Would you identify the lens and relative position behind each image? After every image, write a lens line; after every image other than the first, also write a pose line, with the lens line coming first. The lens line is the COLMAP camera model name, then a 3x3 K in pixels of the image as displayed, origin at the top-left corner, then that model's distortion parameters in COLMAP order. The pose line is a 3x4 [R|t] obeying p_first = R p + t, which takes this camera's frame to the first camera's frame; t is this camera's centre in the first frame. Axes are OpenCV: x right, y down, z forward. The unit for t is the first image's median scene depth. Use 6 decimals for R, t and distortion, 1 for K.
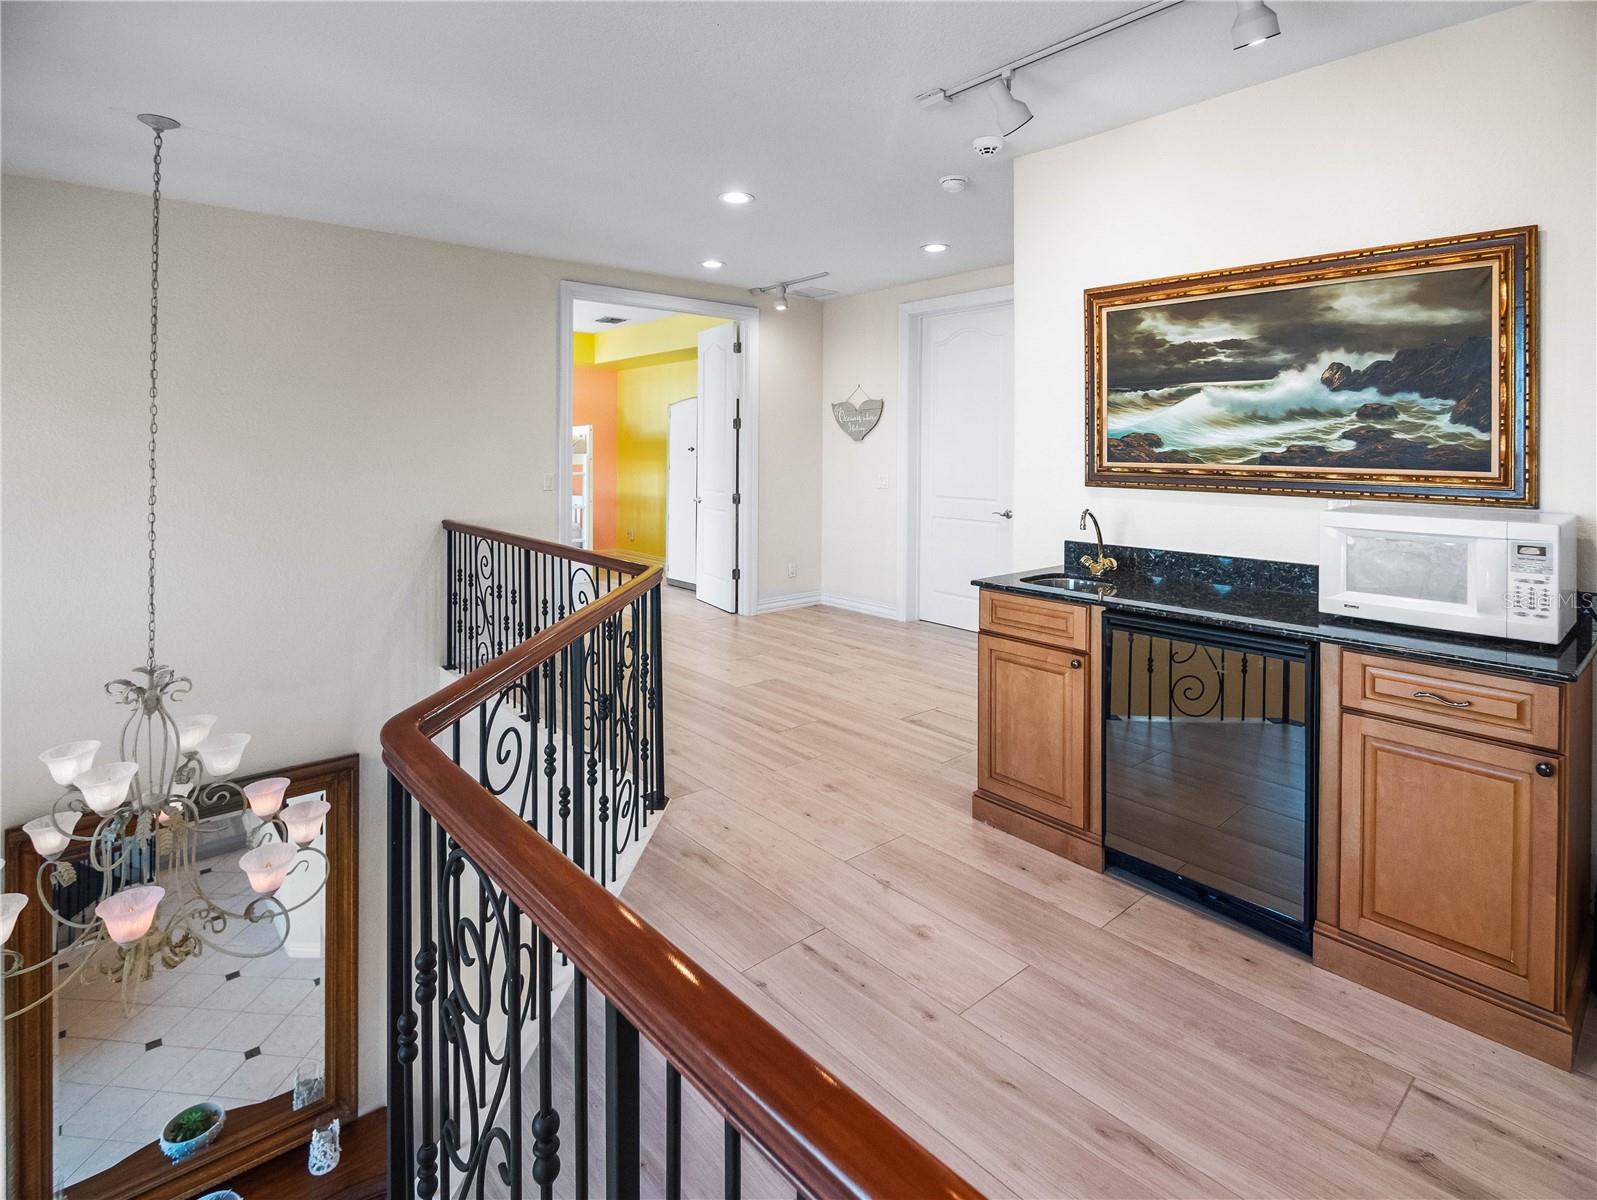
lens RADIAL K [[794.8, 0, 798.5], [0, 794.8, 600.0], [0, 0, 1]] dist [-0.001289, -0.000286]
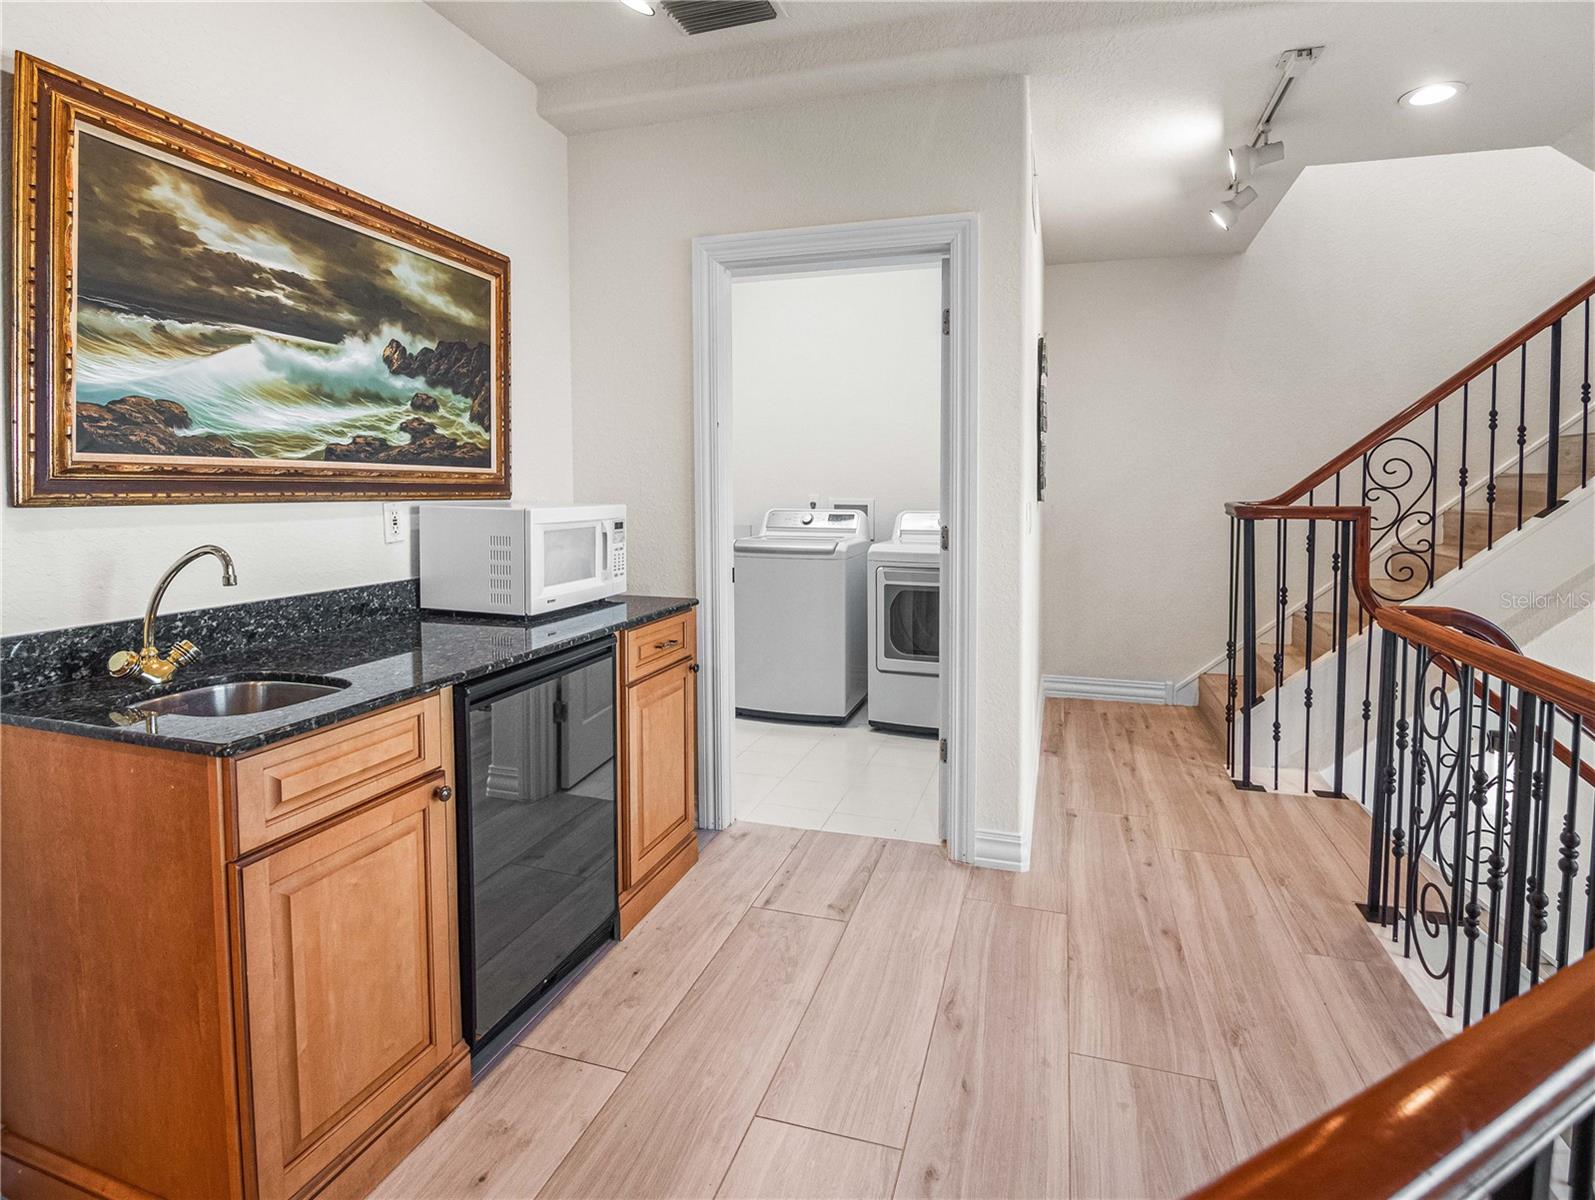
lens RADIAL K [[841.5, 0, 798.3], [0, 841.5, 578.8], [0, 0, 1]] dist [-0.005104, -0.002666]
pose [[-0.520416, -0.100059, 0.848031, -0.306275], [0.156796, 0.965028, 0.210085, -0.164607], [-0.839394, 0.242299, -0.486527, 1.070410]]
